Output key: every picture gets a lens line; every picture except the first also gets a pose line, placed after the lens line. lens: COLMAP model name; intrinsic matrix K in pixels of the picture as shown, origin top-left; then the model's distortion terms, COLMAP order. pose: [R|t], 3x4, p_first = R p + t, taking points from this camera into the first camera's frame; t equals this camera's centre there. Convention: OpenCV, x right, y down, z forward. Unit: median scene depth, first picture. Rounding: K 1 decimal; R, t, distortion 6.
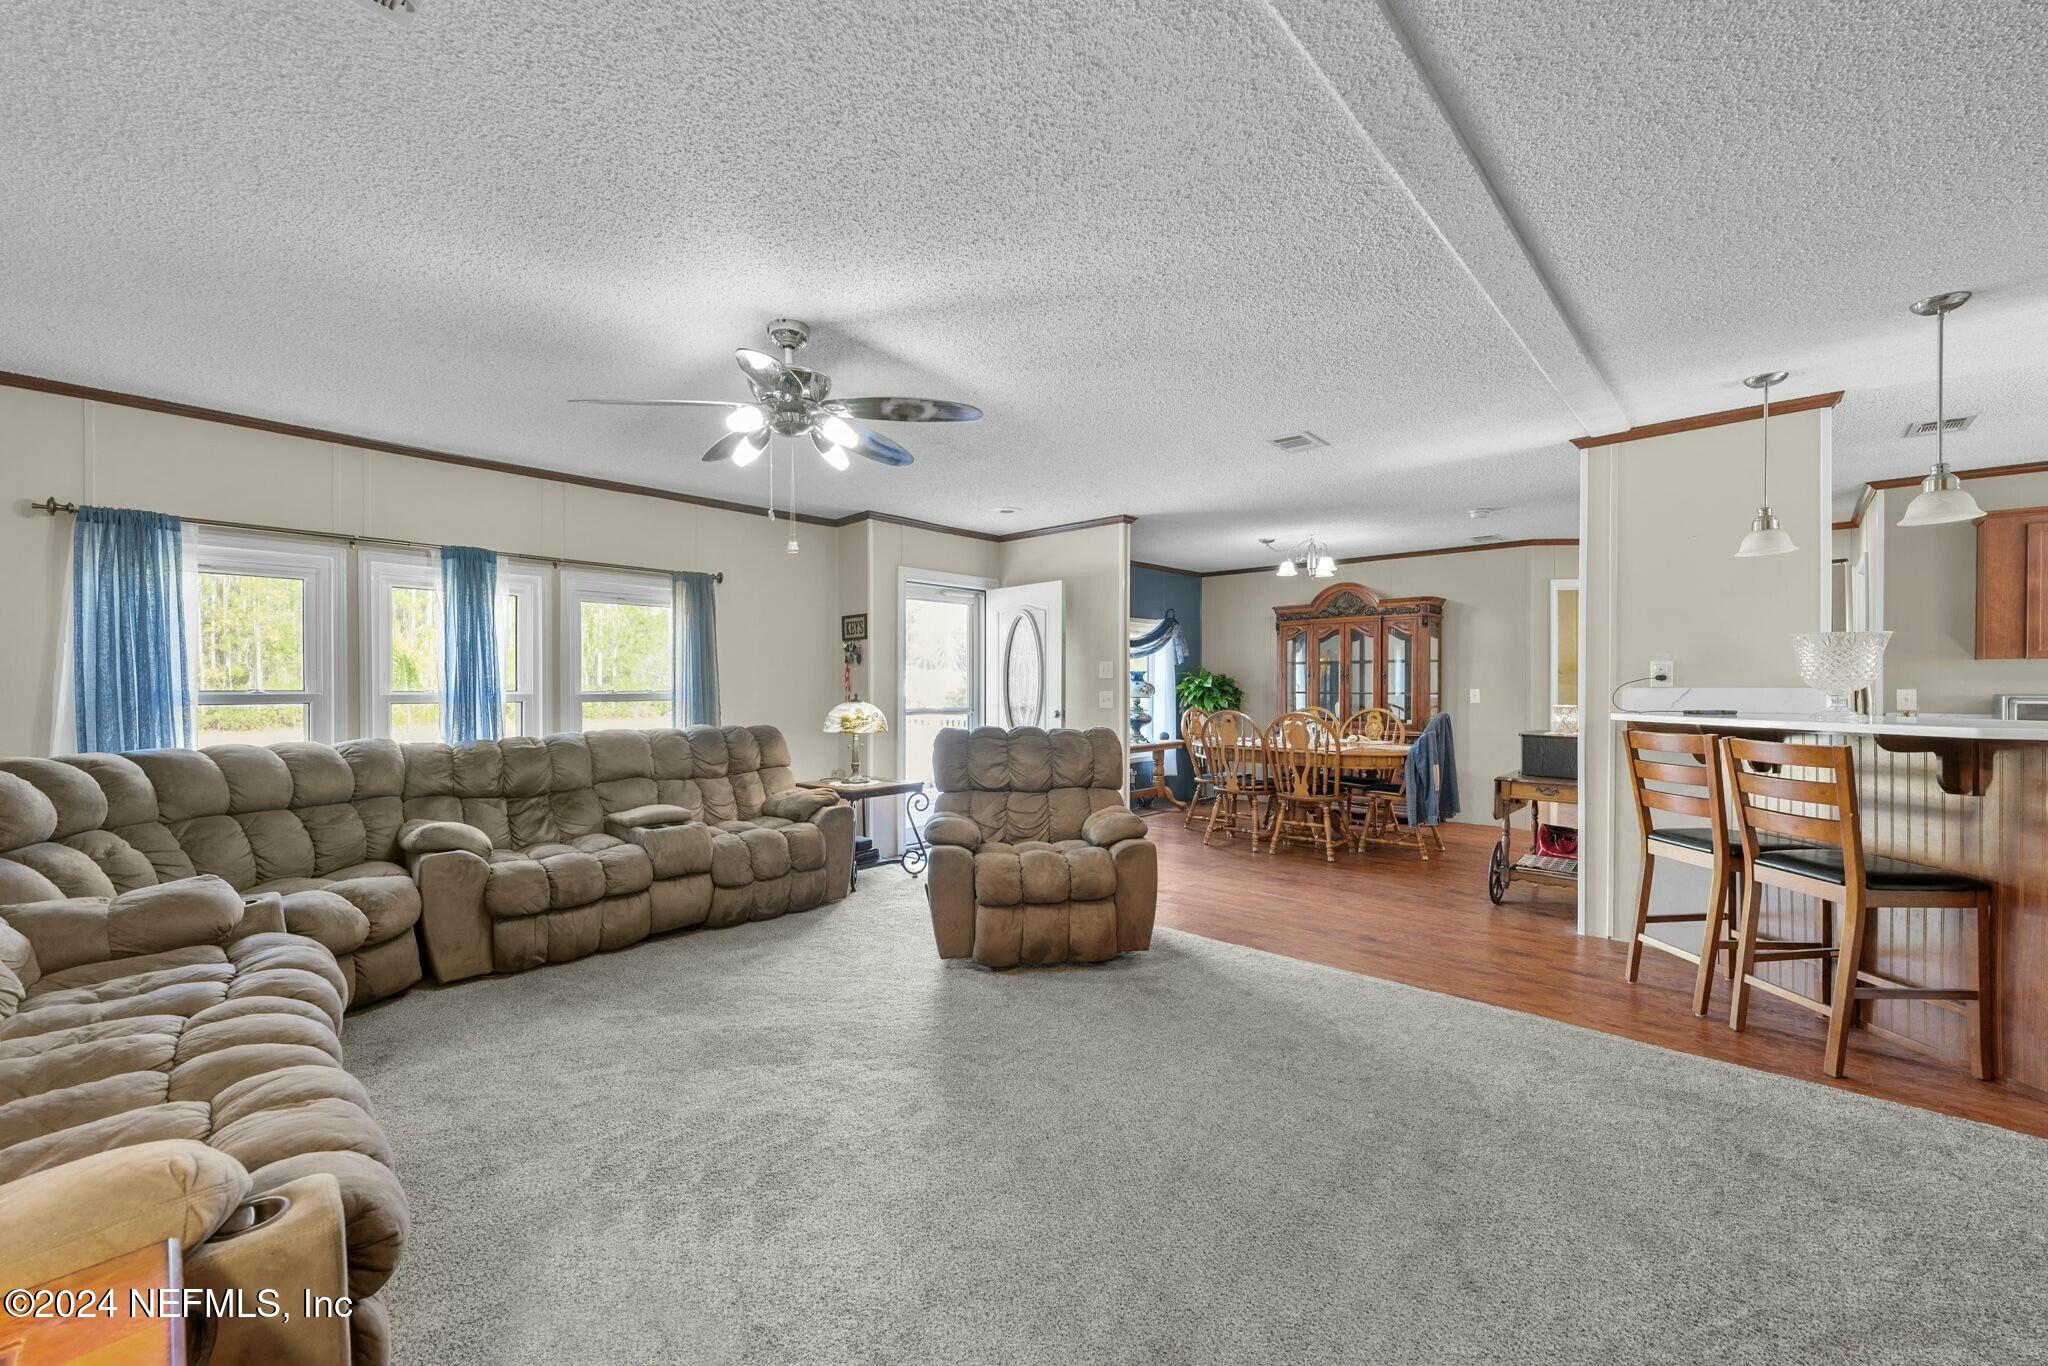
lens RADIAL K [[814.4, 0, 1024.0], [0, 814.4, 683.0], [0, 0, 1]] dist [0.002251, 0.000182]
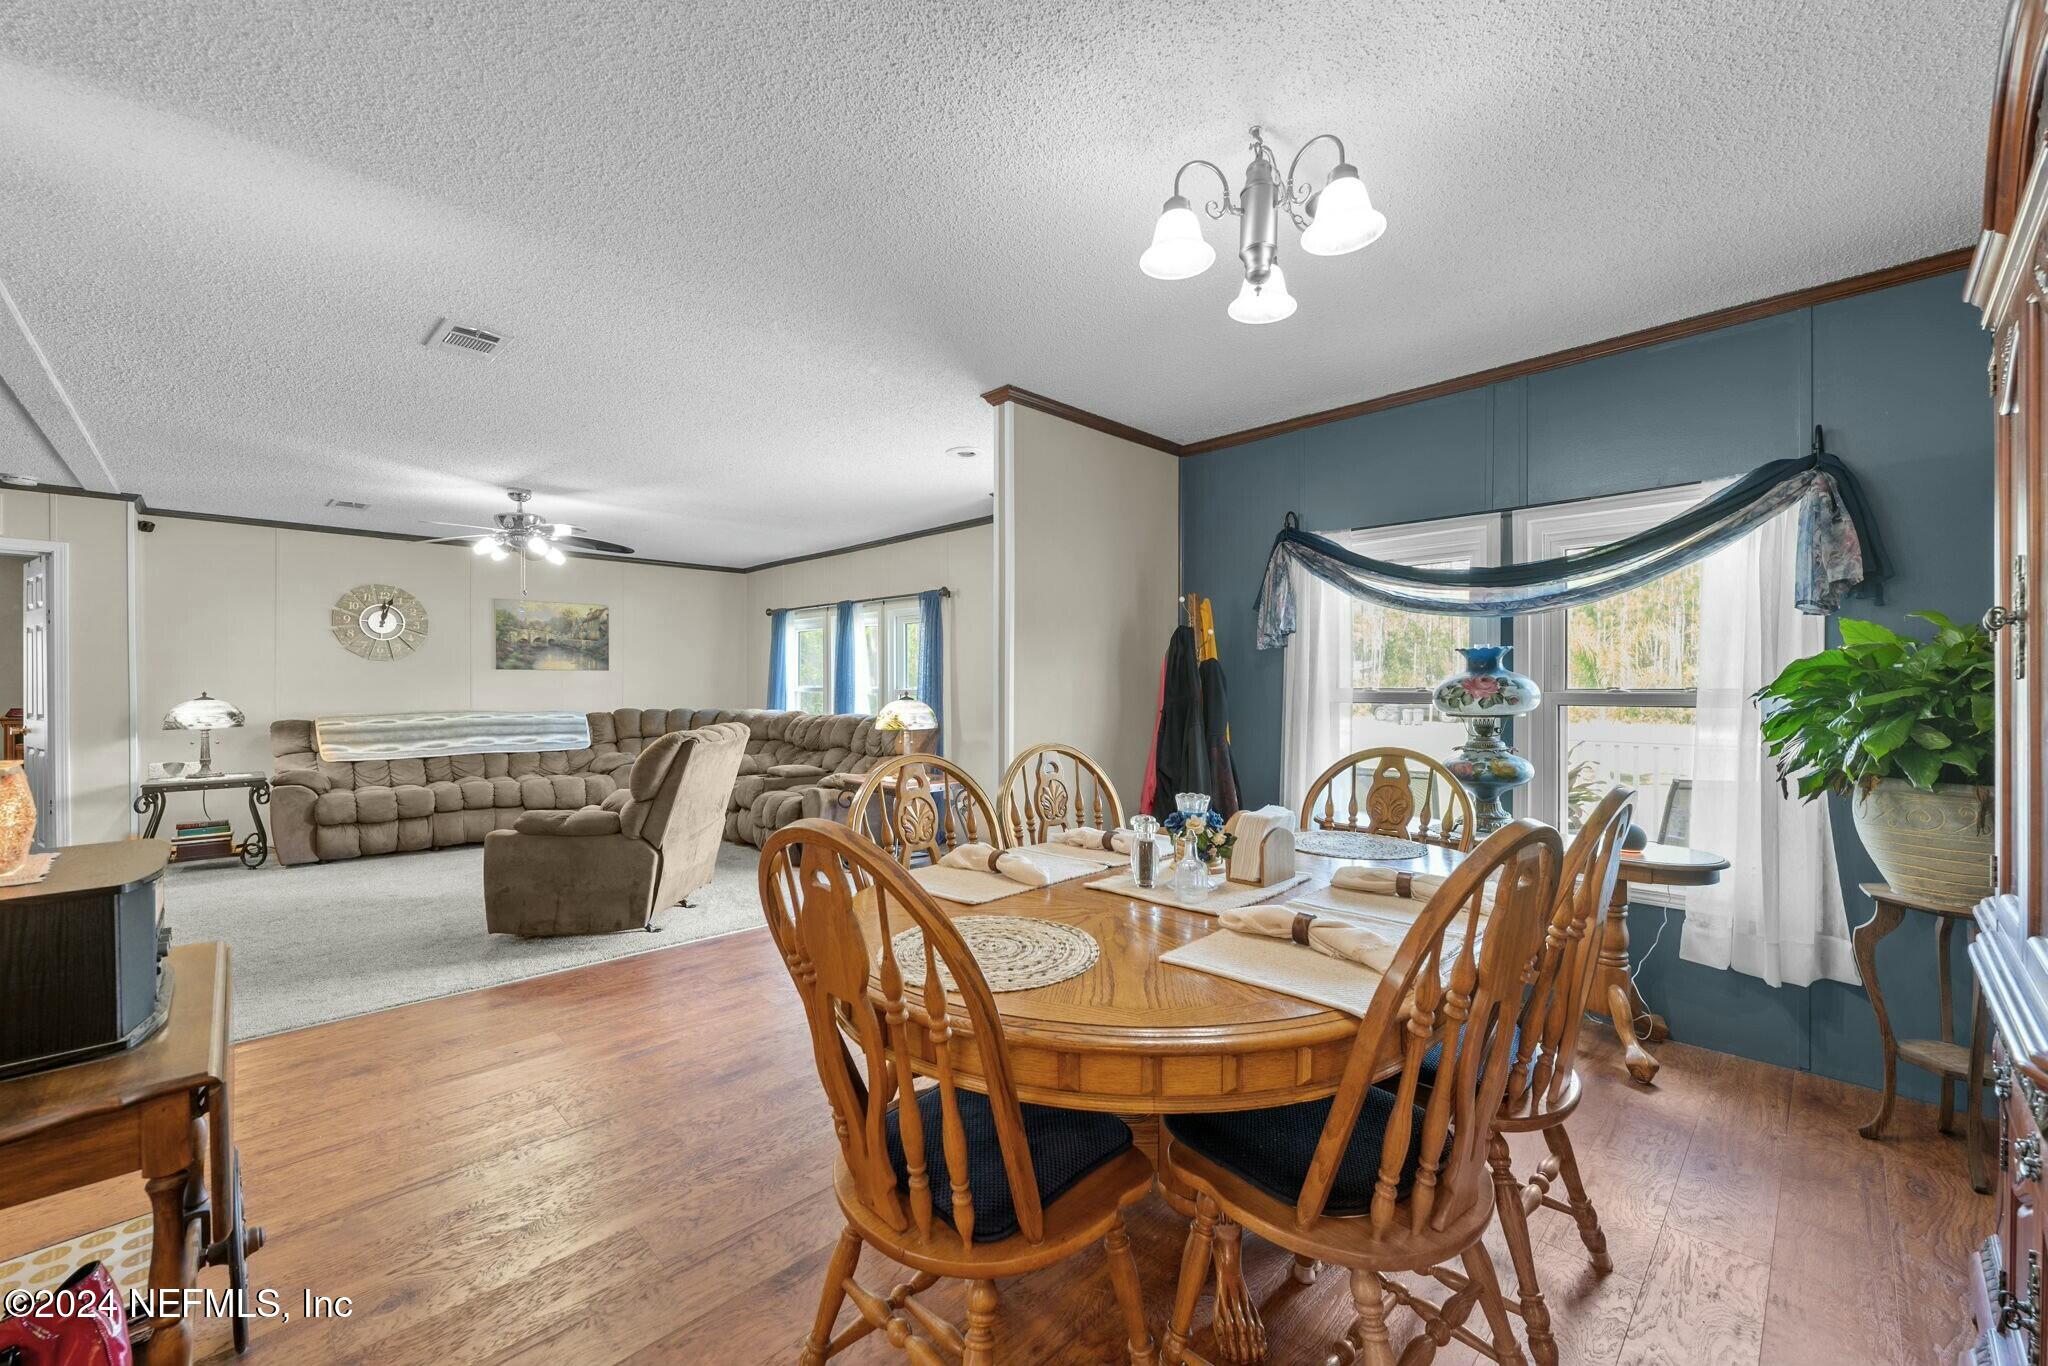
lens RADIAL K [[814.4, 0, 1024.0], [0, 814.4, 683.0], [0, 0, 1]] dist [0.002251, 0.000182]
pose [[-0.054447, 0.000323, -0.998517, 0.556685], [0.004847, 0.999988, 0.000059, 0.001488], [0.998505, -0.004837, -0.054448, 0.828231]]
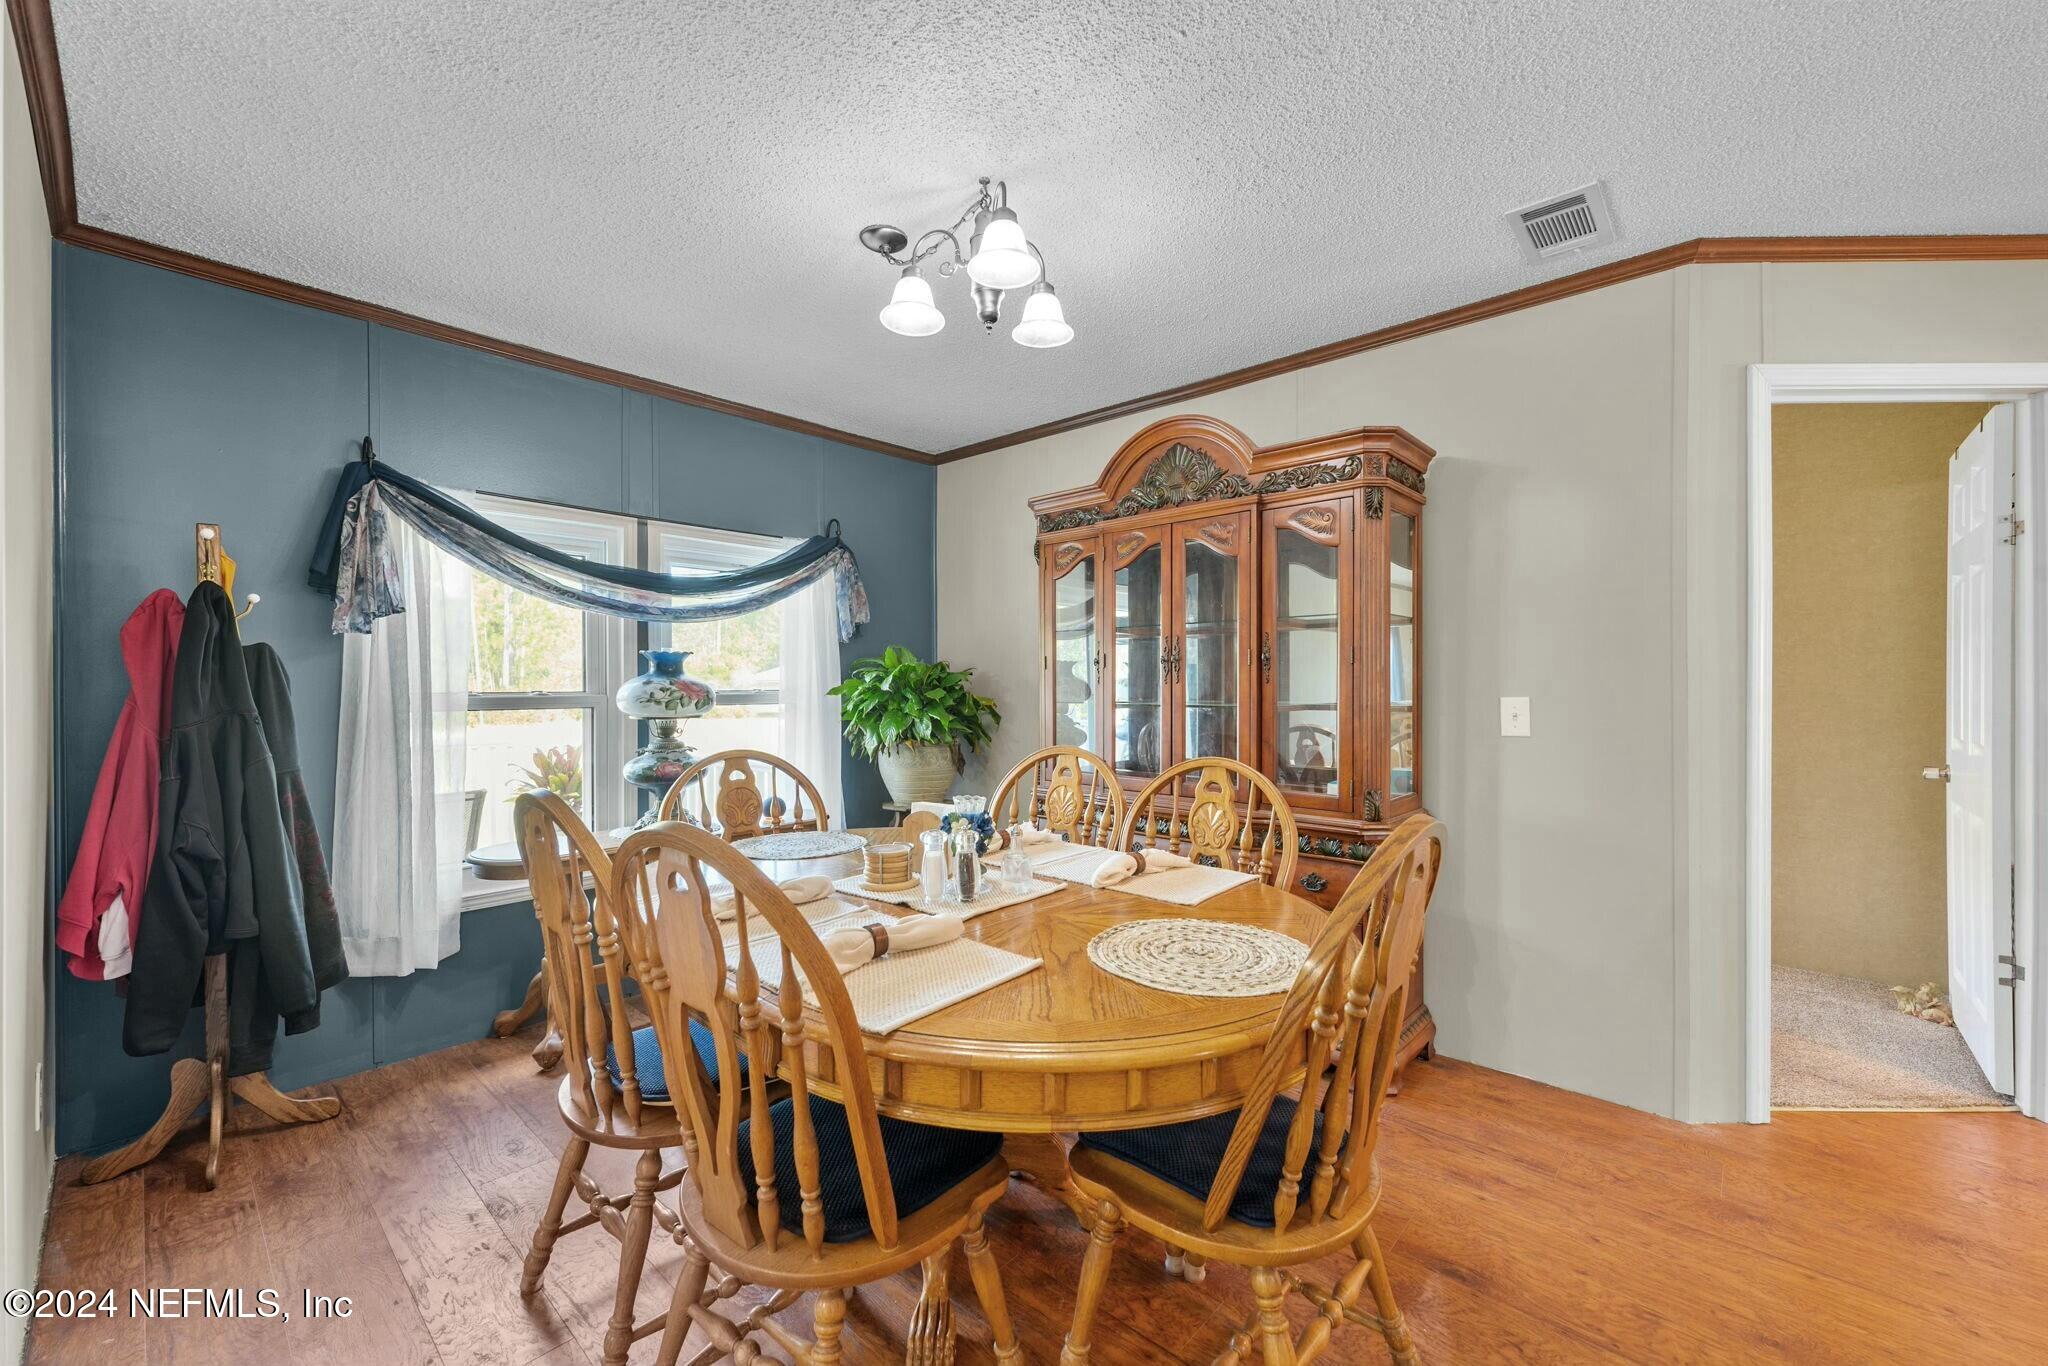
lens RADIAL K [[814.4, 0, 1024.0], [0, 814.4, 683.0], [0, 0, 1]] dist [0.002251, 0.000182]
pose [[0.999999, 0.001618, -0.000110, 0.326159], [-0.001618, 0.999998, -0.001049, 0.001439], [0.000108, 0.001049, 0.999999, 0.620680]]
